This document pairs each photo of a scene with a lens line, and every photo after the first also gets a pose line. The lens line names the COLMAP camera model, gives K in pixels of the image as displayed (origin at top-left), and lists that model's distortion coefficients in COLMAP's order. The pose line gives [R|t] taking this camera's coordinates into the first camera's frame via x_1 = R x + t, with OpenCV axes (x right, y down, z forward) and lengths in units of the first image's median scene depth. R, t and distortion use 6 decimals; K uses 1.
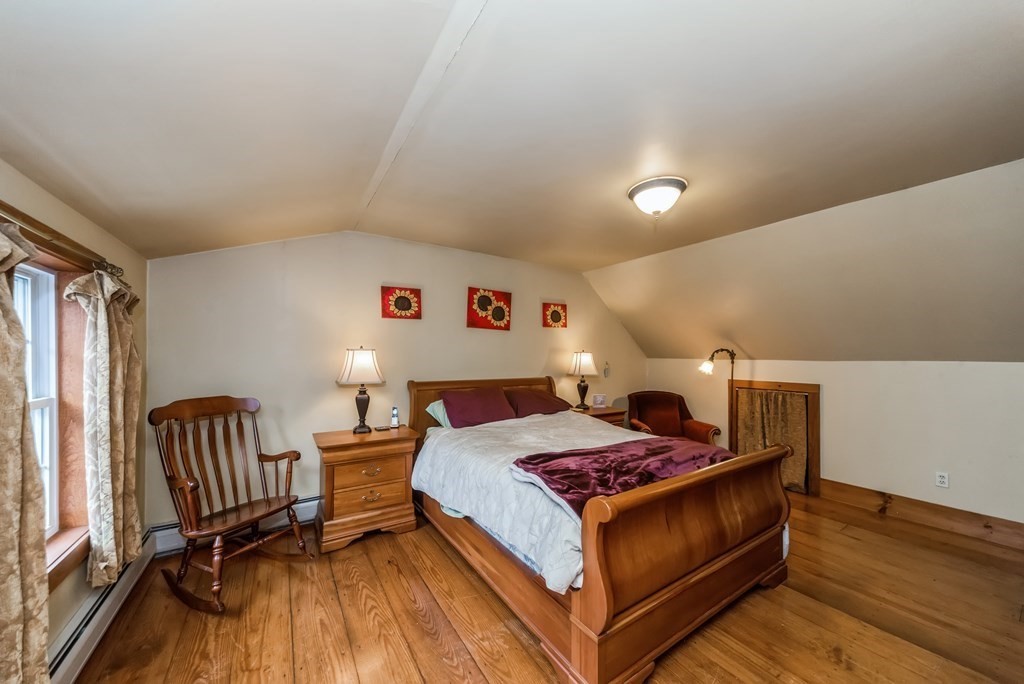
lens RADIAL K [[372.0, 0, 518.1], [0, 372.0, 352.4], [0, 0, 1]] dist [0.060012, -0.000002]
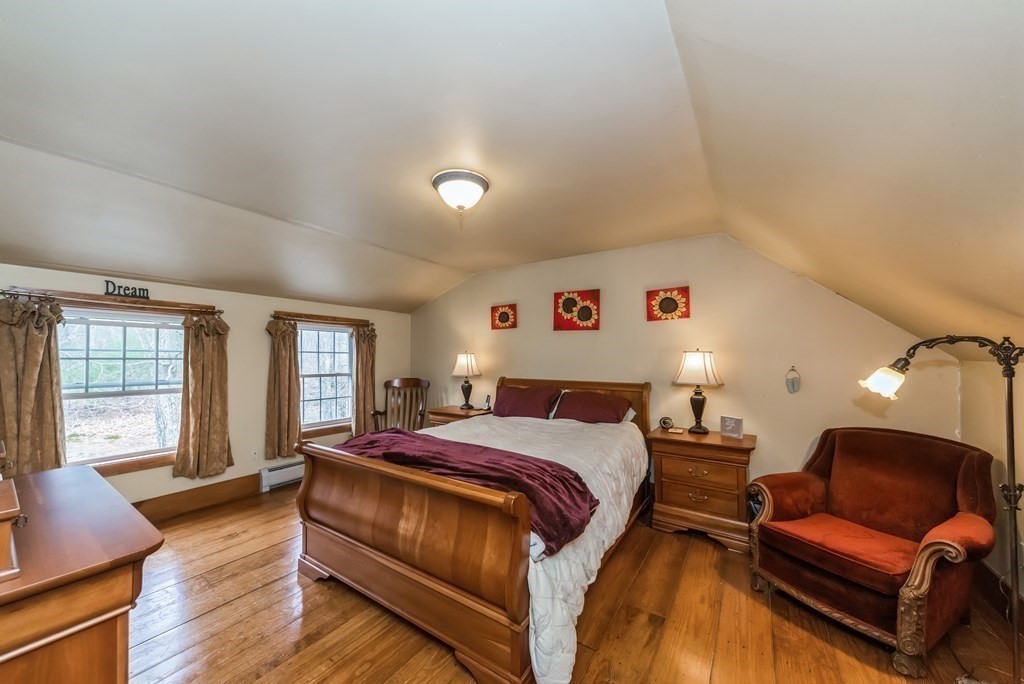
lens RADIAL K [[352.7, 0, 512.4], [0, 352.7, 357.0], [0, 0, 1]] dist [0.000805, -0.000021]
pose [[0.391490, -0.003849, -0.920174, 0.721337], [0.011590, 0.999933, 0.000748, 0.006052], [0.920109, -0.010957, 0.391509, 0.472433]]
